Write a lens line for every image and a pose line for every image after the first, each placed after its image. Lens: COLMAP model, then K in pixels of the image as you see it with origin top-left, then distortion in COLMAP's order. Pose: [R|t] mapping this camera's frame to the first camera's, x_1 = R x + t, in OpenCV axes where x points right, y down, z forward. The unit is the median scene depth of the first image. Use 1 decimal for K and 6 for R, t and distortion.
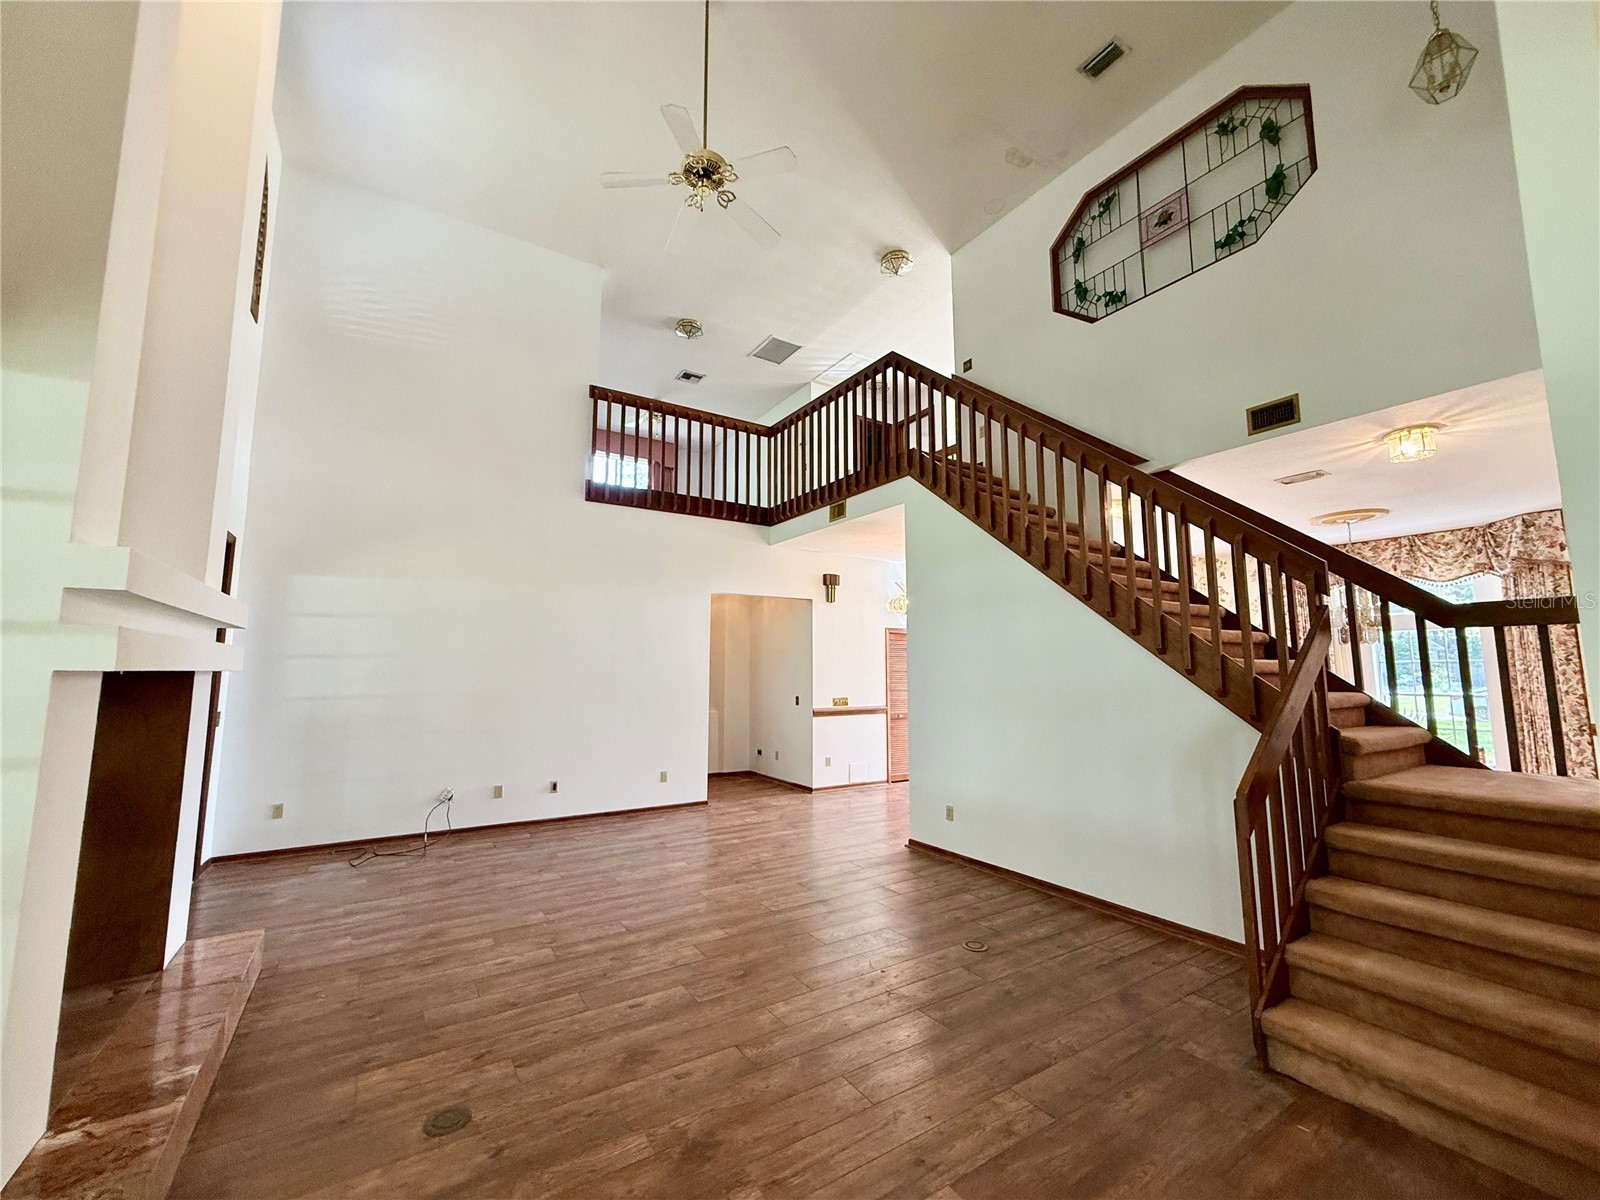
lens RADIAL K [[638.4, 0, 795.5], [0, 638.4, 603.6], [0, 0, 1]] dist [-0.000027, -0.000011]
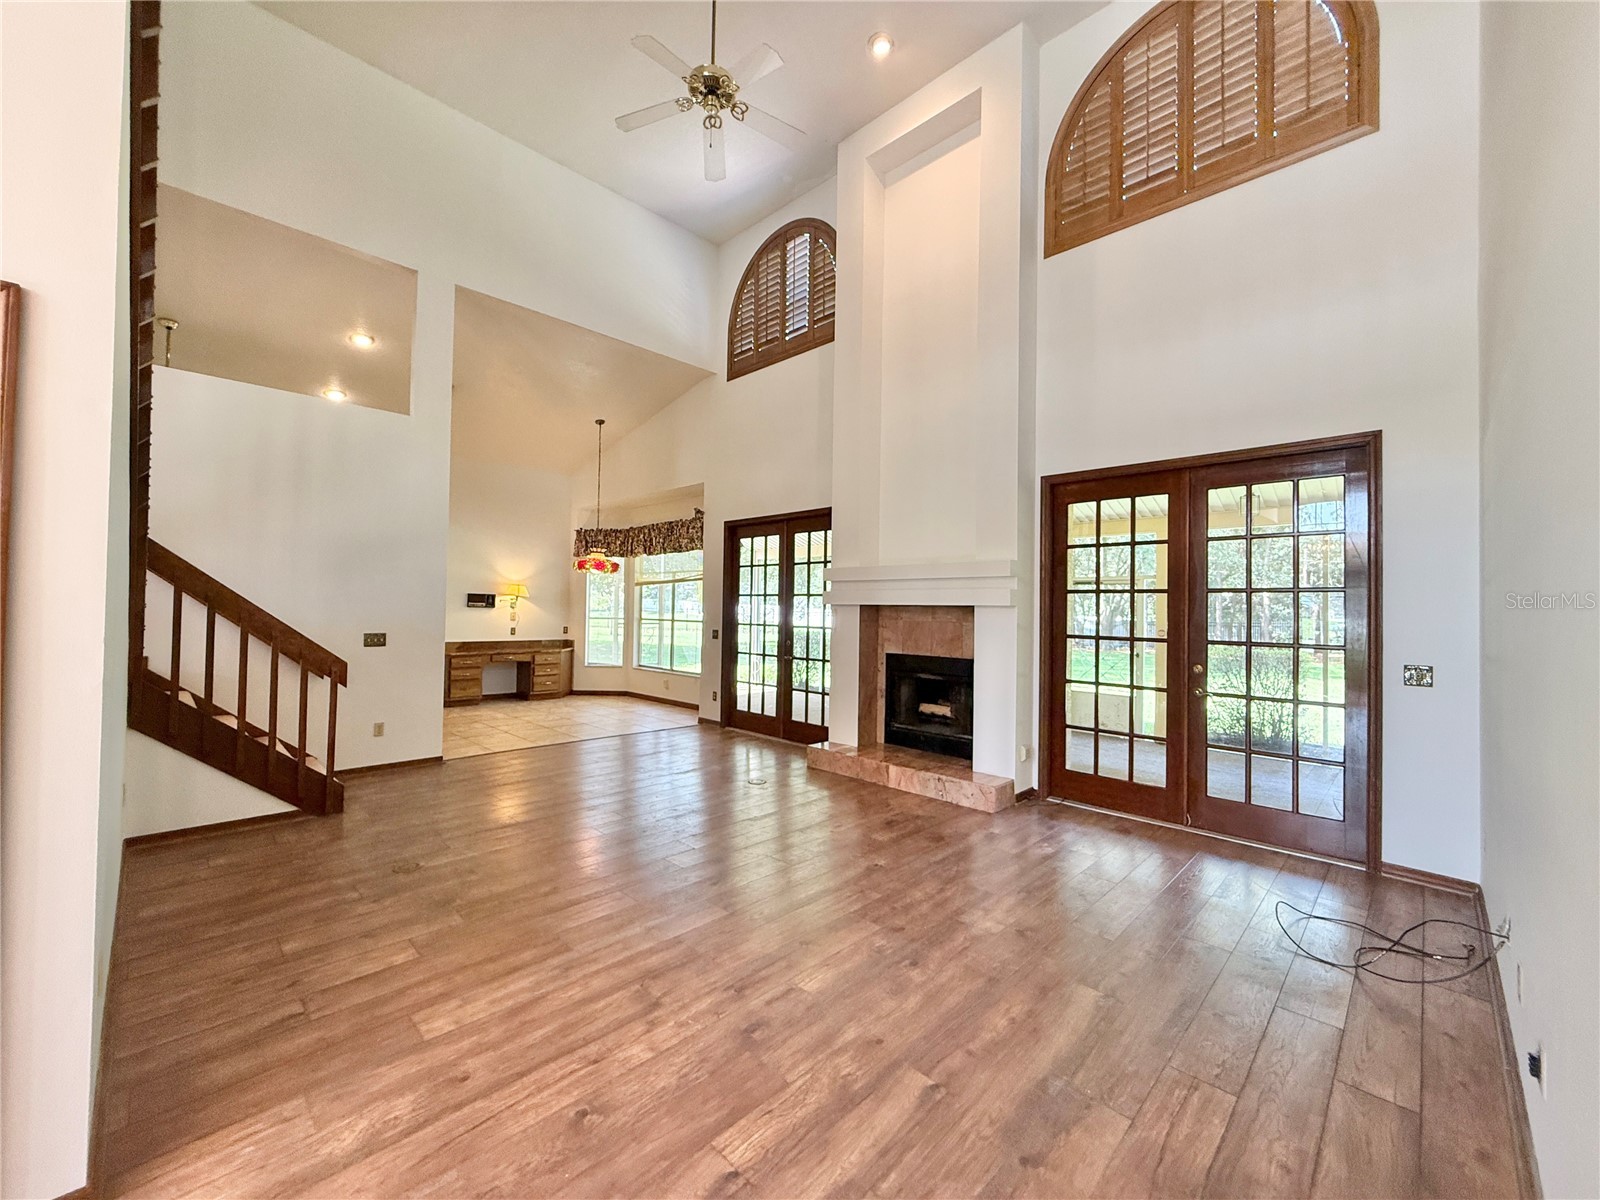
lens RADIAL K [[638.4, 0, 796.3], [0, 638.4, 598.1], [0, 0, 1]] dist [-0.000027, -0.000011]
pose [[-0.975330, -0.026005, -0.219216, -0.056444], [0.001346, 0.992318, -0.123704, 0.184209], [0.220749, -0.120948, -0.967802, 1.589605]]
